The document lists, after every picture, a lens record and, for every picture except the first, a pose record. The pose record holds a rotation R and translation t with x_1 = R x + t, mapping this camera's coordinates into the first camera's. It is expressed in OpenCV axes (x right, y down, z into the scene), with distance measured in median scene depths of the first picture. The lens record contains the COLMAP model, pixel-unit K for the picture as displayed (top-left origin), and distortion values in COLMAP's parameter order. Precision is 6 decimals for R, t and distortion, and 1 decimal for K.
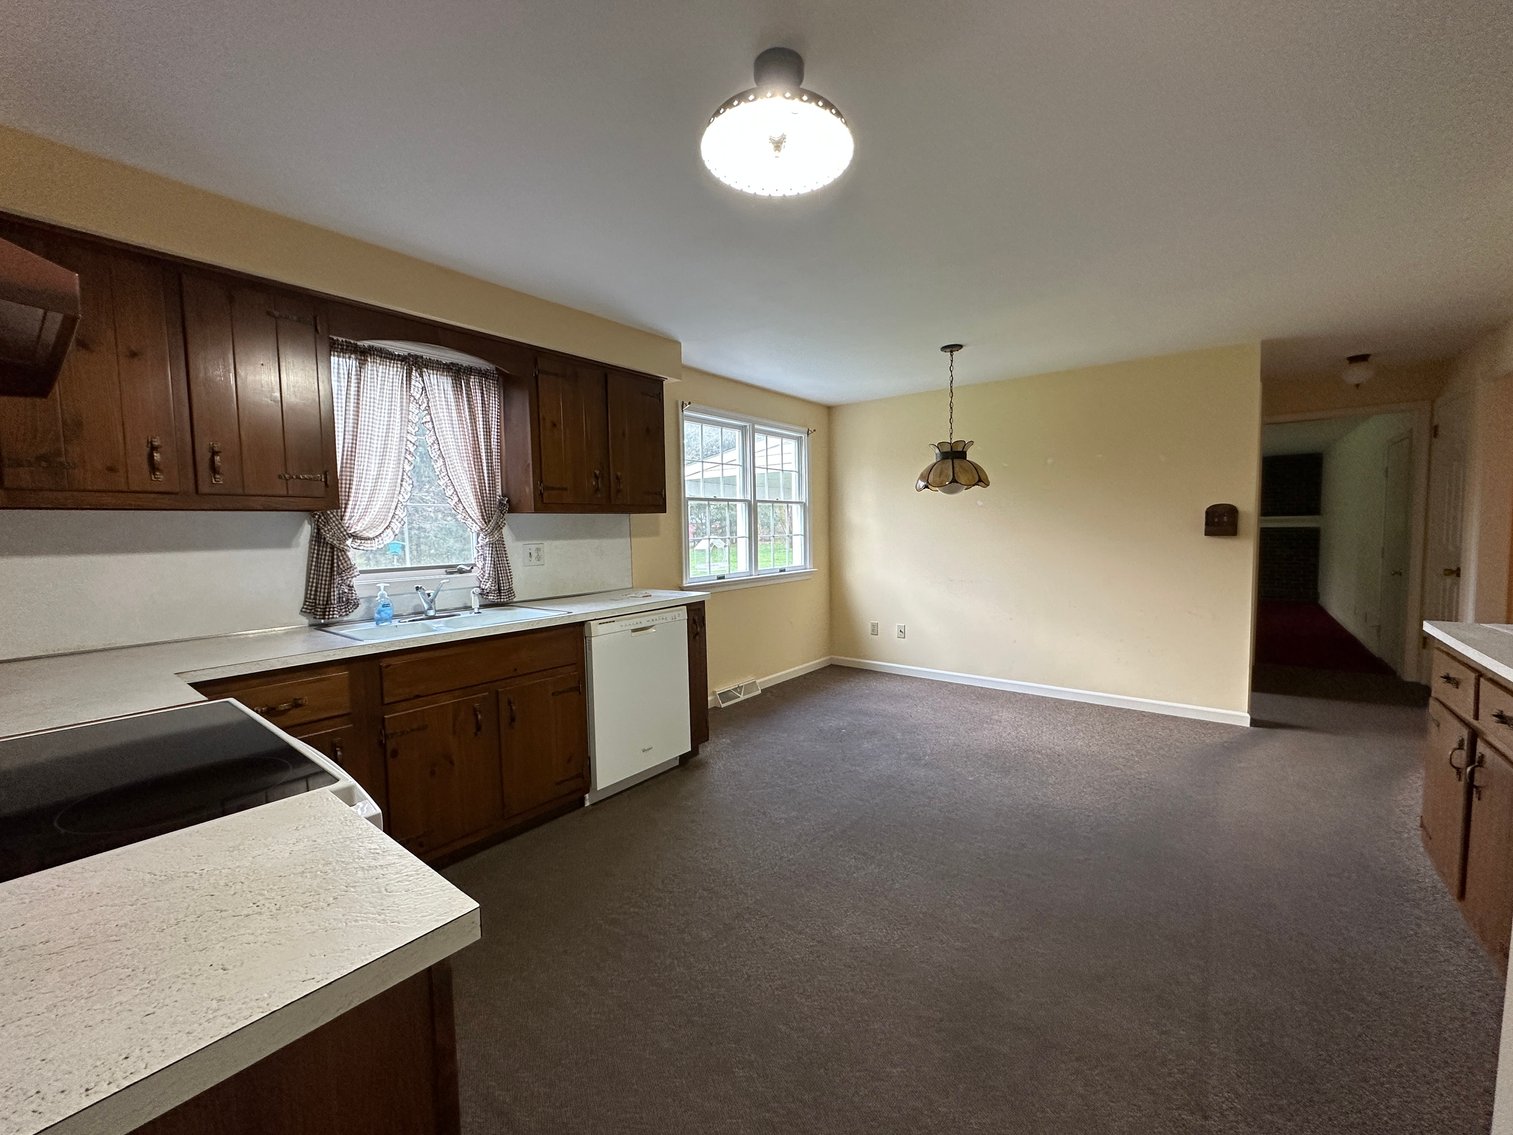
lens RADIAL K [[607.1, 0, 746.0], [0, 607.1, 561.6], [0, 0, 1]] dist [-0.003823, 0.000510]
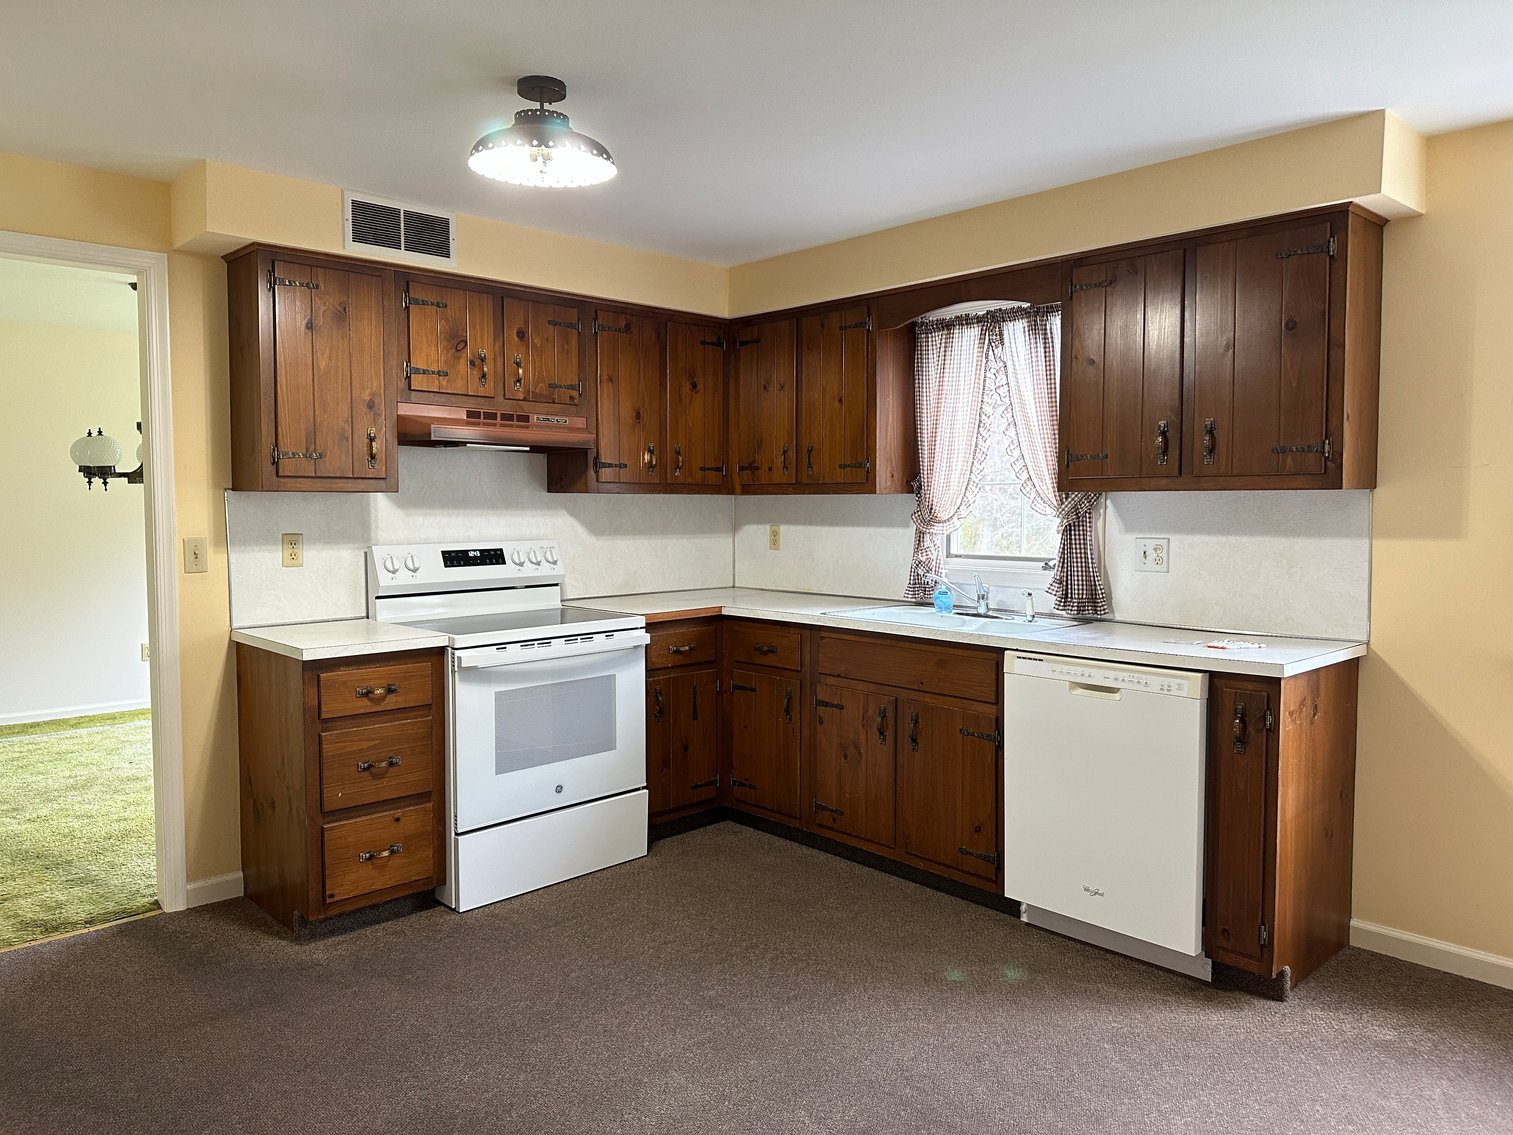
lens RADIAL K [[1032.6, 0, 758.3], [0, 1032.6, 571.1], [0, 0, 1]] dist [-0.012746, -0.002650]
pose [[-0.171459, 0.077799, -0.982115, 0.915299], [-0.055034, 0.994564, 0.088393, -0.077985], [0.983653, 0.069205, -0.166245, 0.880400]]
